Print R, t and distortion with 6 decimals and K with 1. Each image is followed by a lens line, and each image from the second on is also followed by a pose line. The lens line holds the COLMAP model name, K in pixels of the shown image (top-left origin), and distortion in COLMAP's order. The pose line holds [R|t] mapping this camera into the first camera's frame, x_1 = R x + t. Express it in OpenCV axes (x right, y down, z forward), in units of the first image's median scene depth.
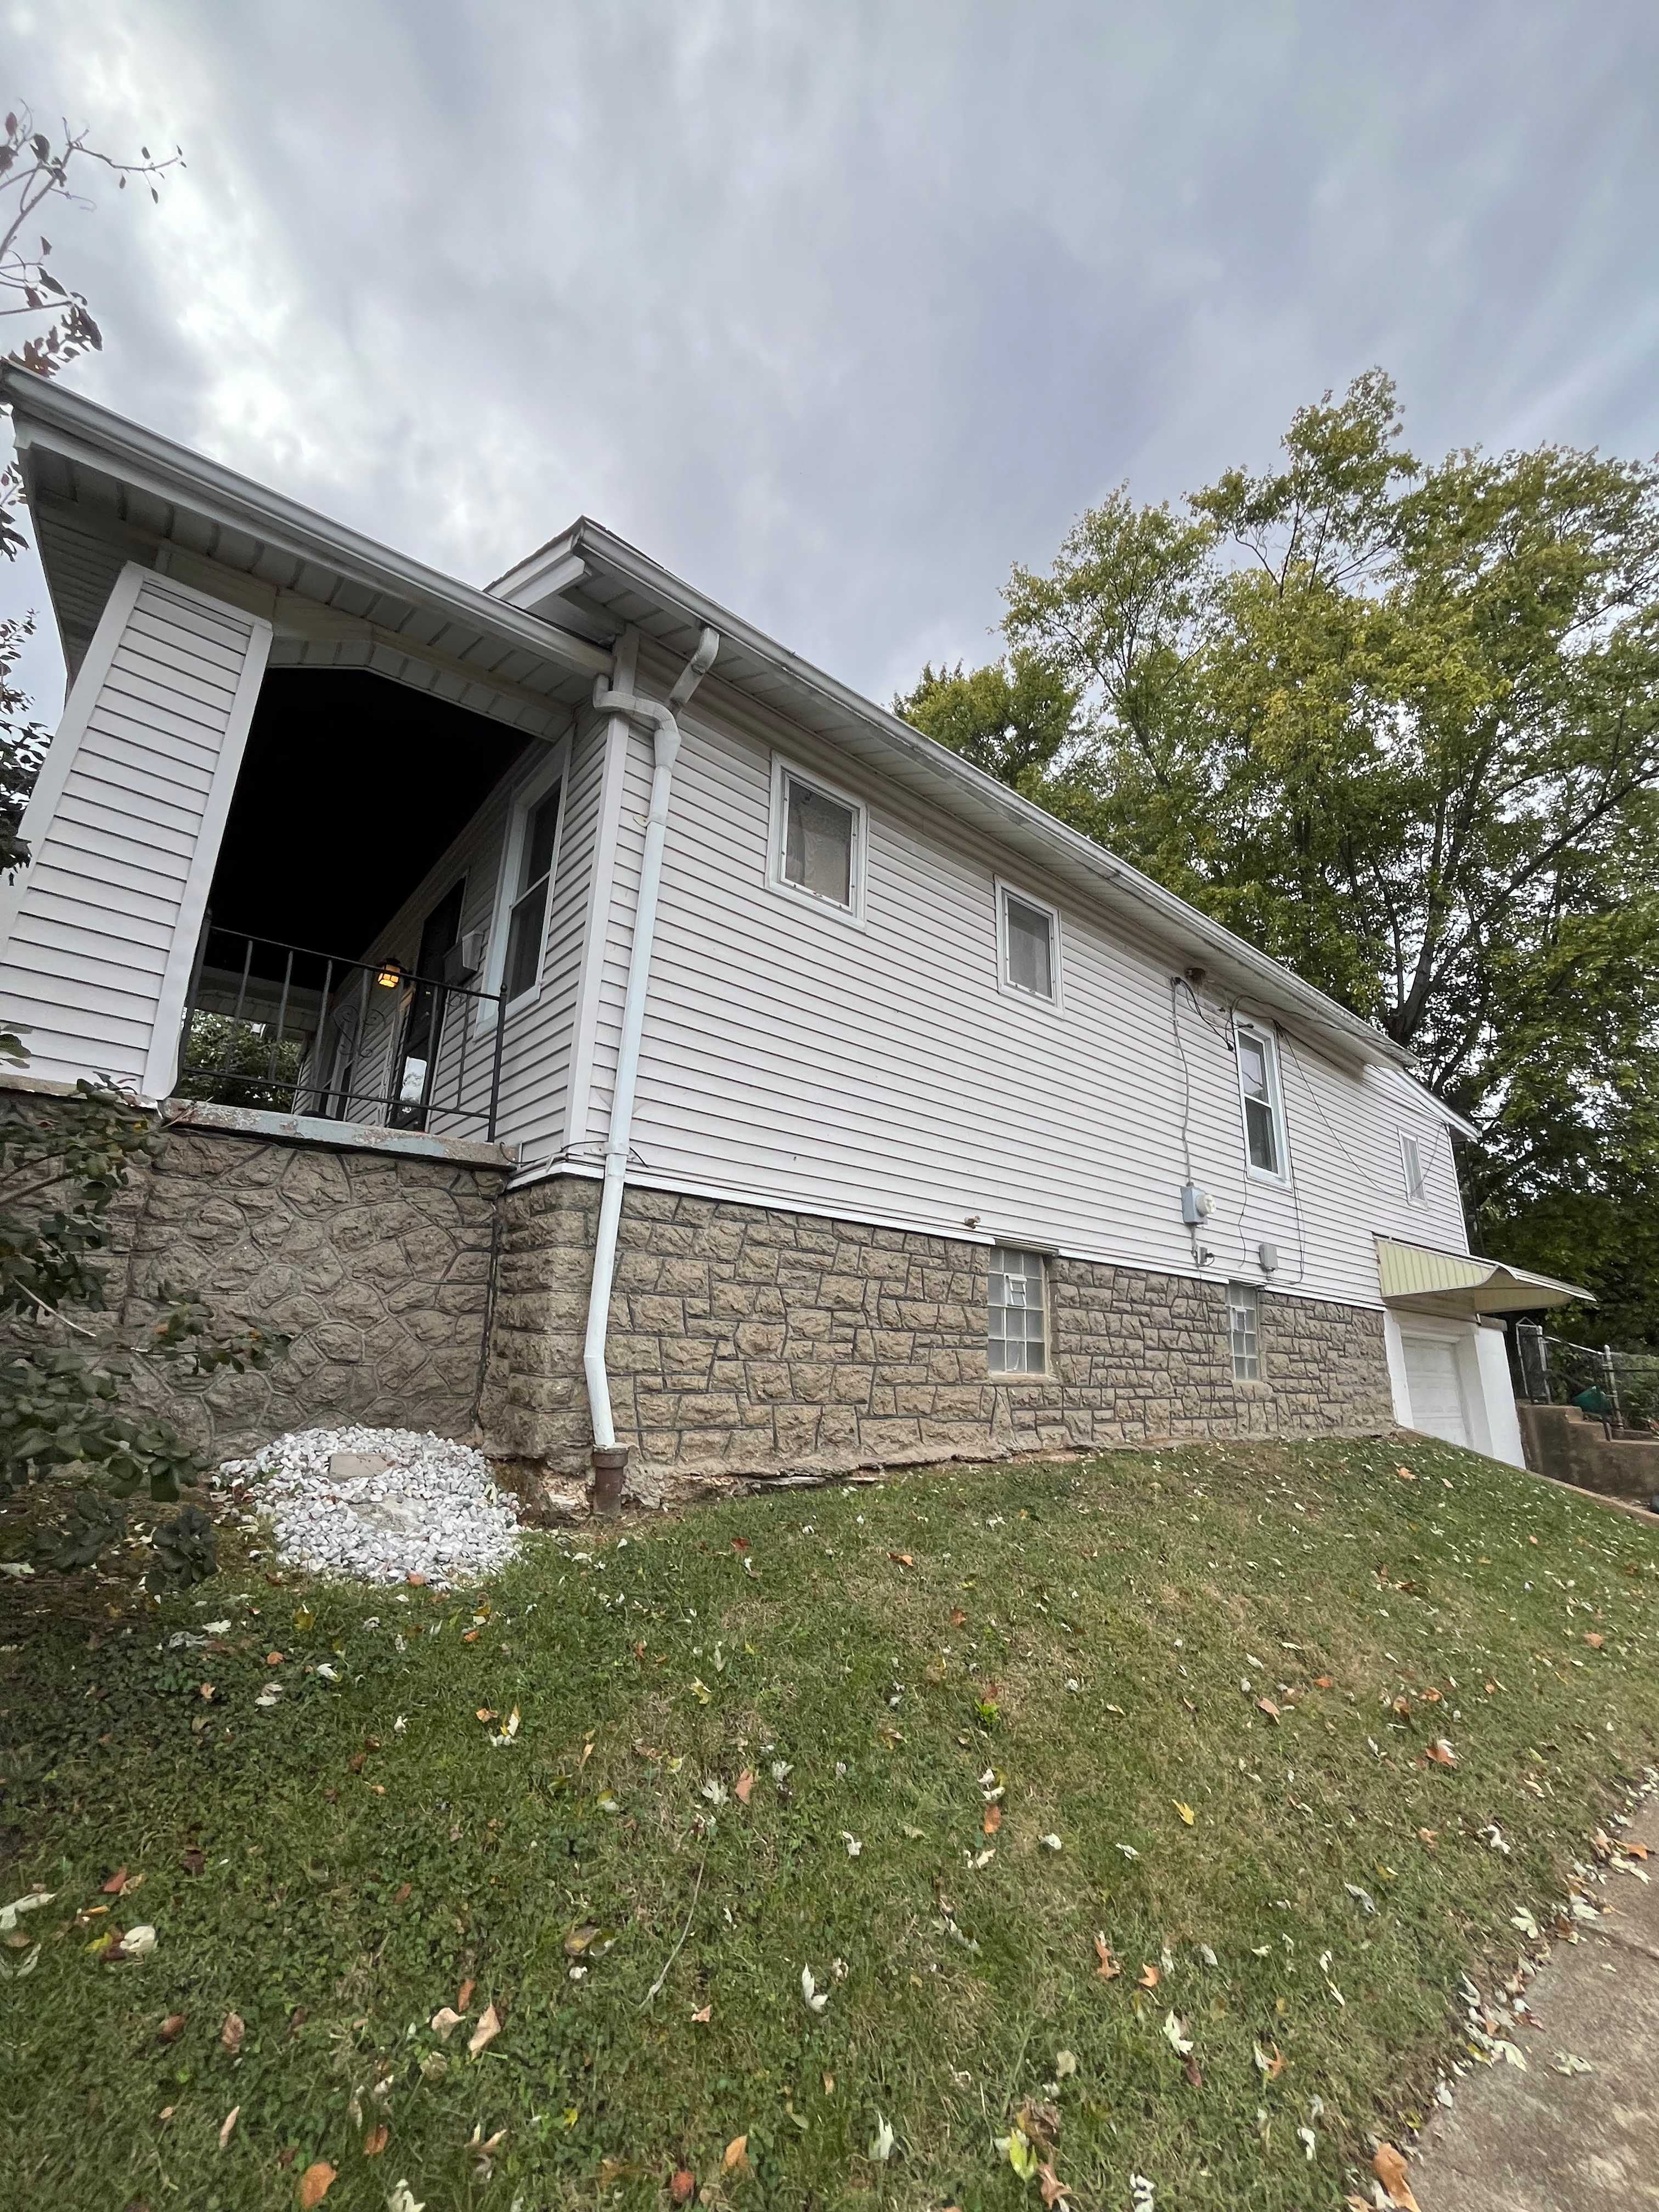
lens RADIAL K [[901.6, 0, 833.6], [0, 901.6, 1108.8], [0, 0, 1]] dist [-0.001908, -0.000120]
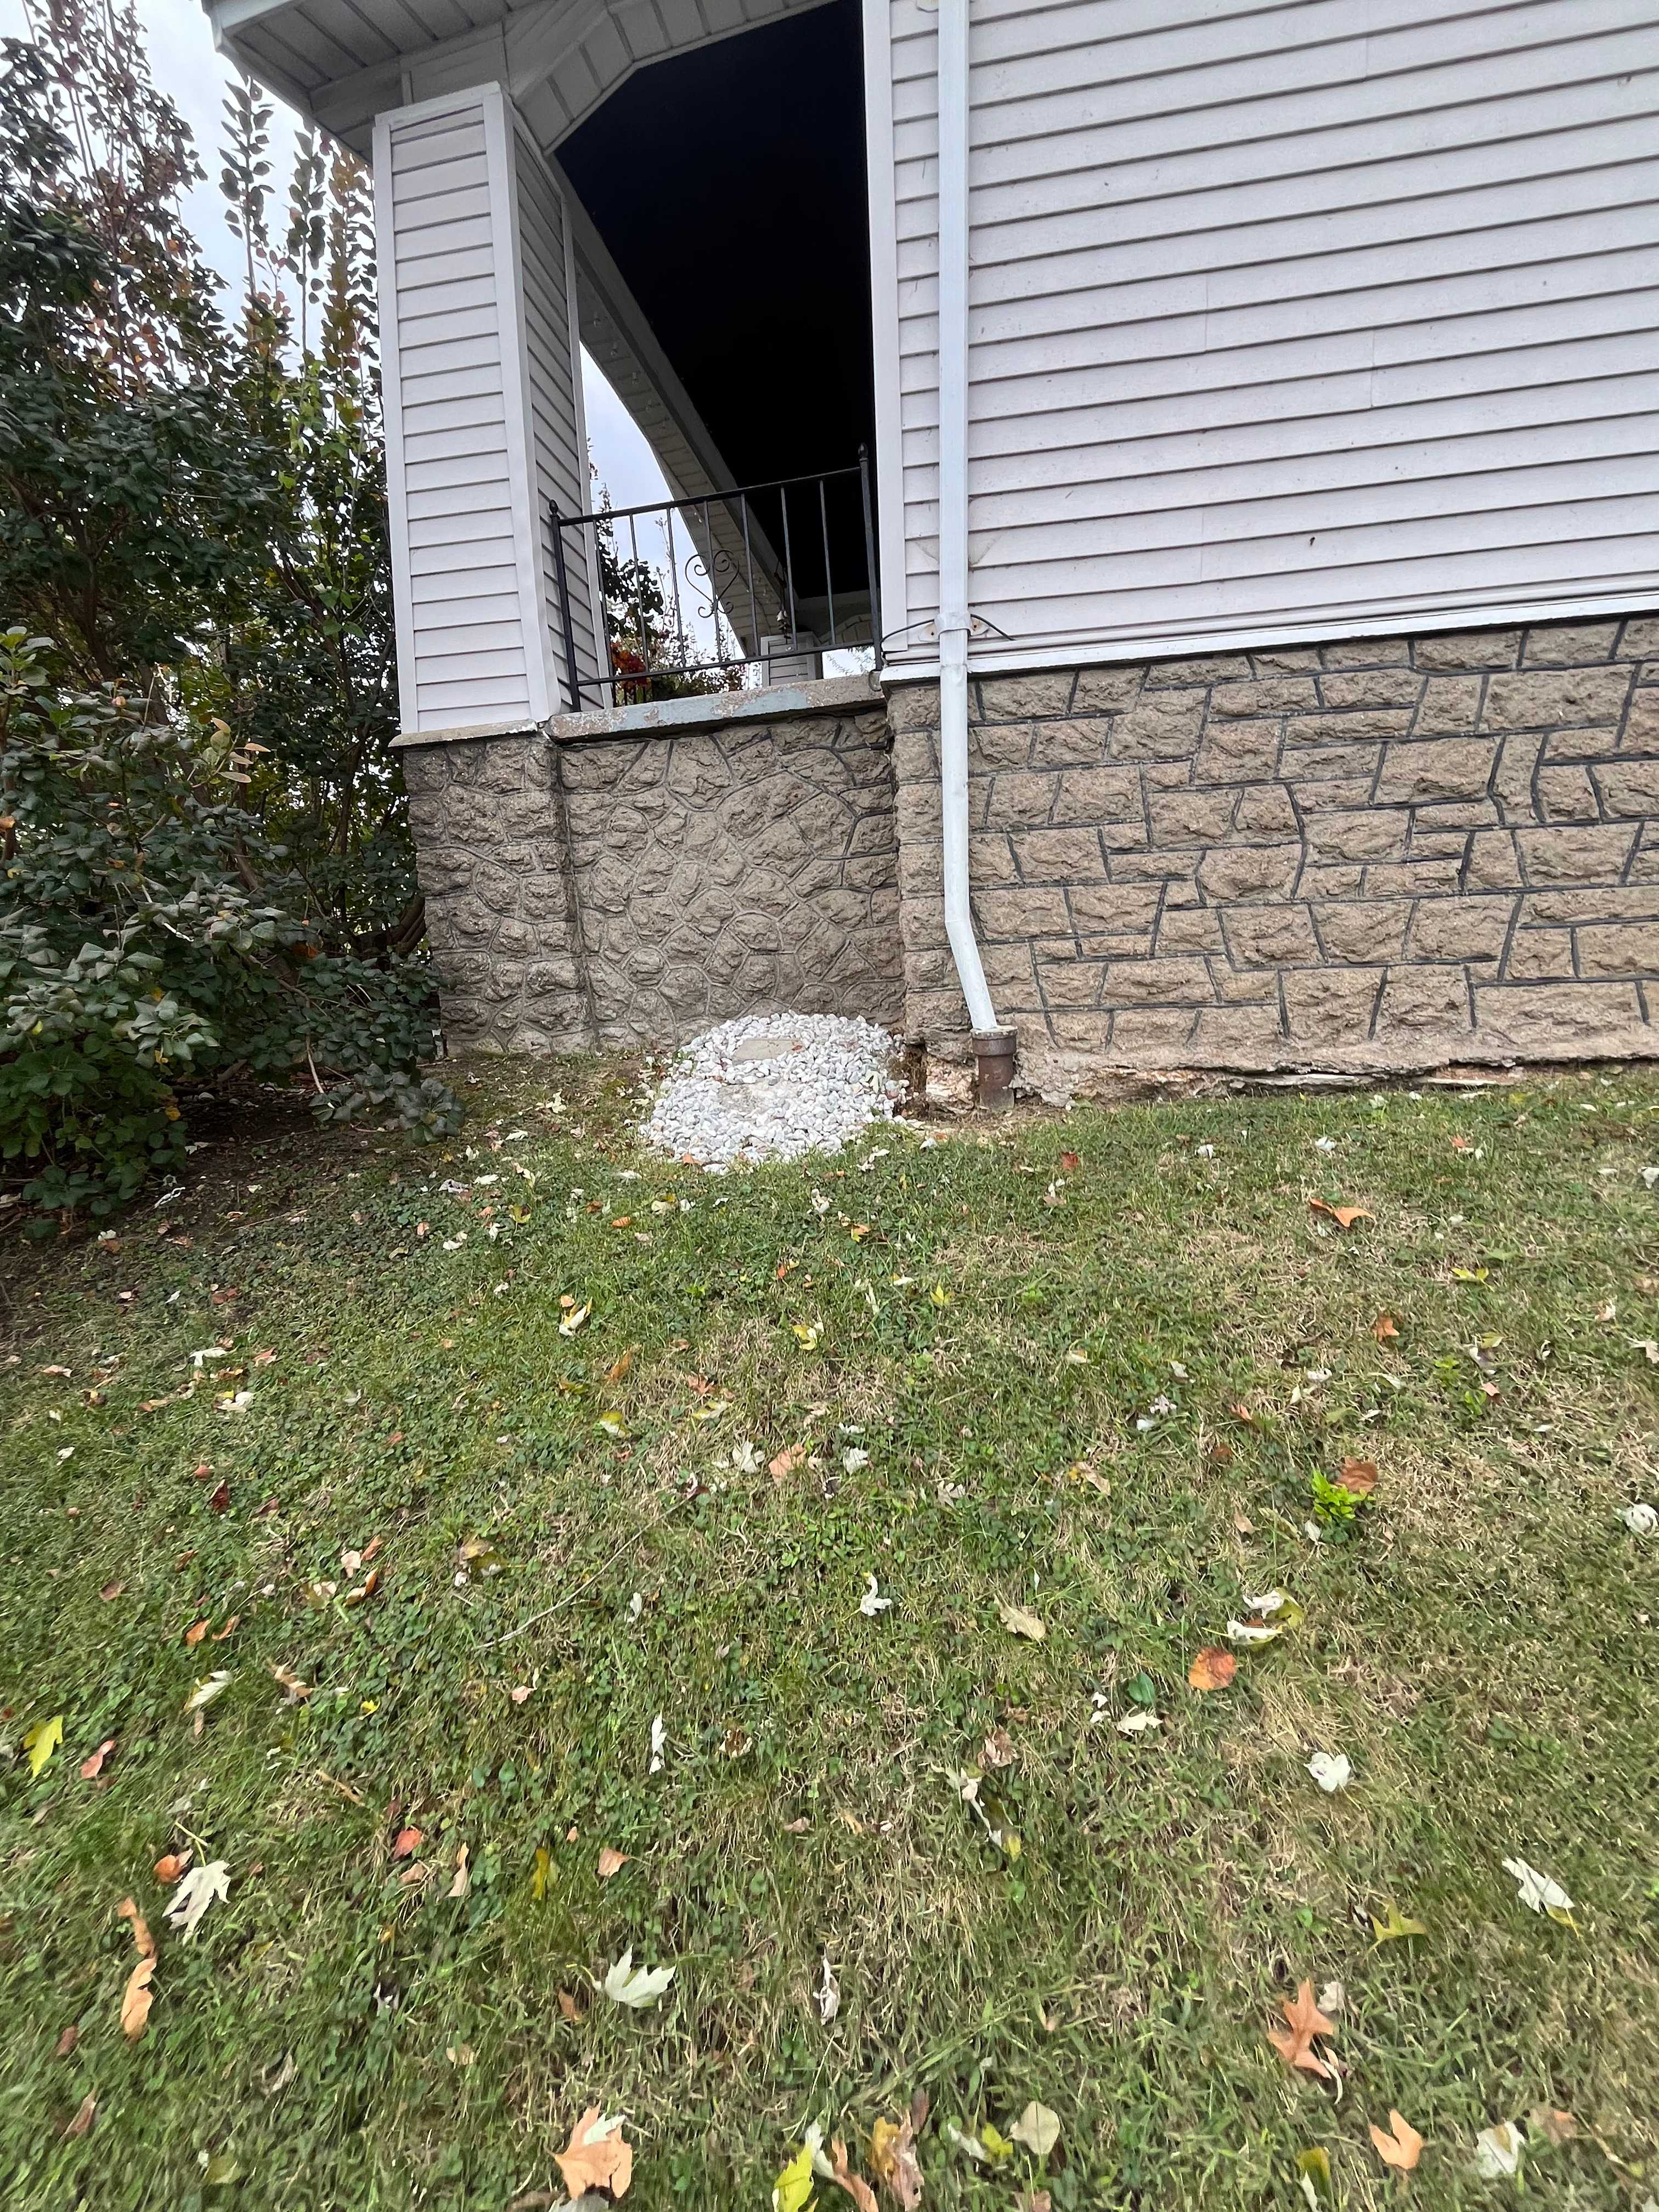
lens RADIAL K [[901.6, 0, 833.6], [0, 901.6, 1108.8], [0, 0, 1]] dist [-0.001908, -0.000120]
pose [[0.637986, 0.061523, -0.767586, 0.242612], [0.268364, 0.916548, 0.296515, 0.148571], [0.721772, -0.395165, 0.568234, 0.379207]]
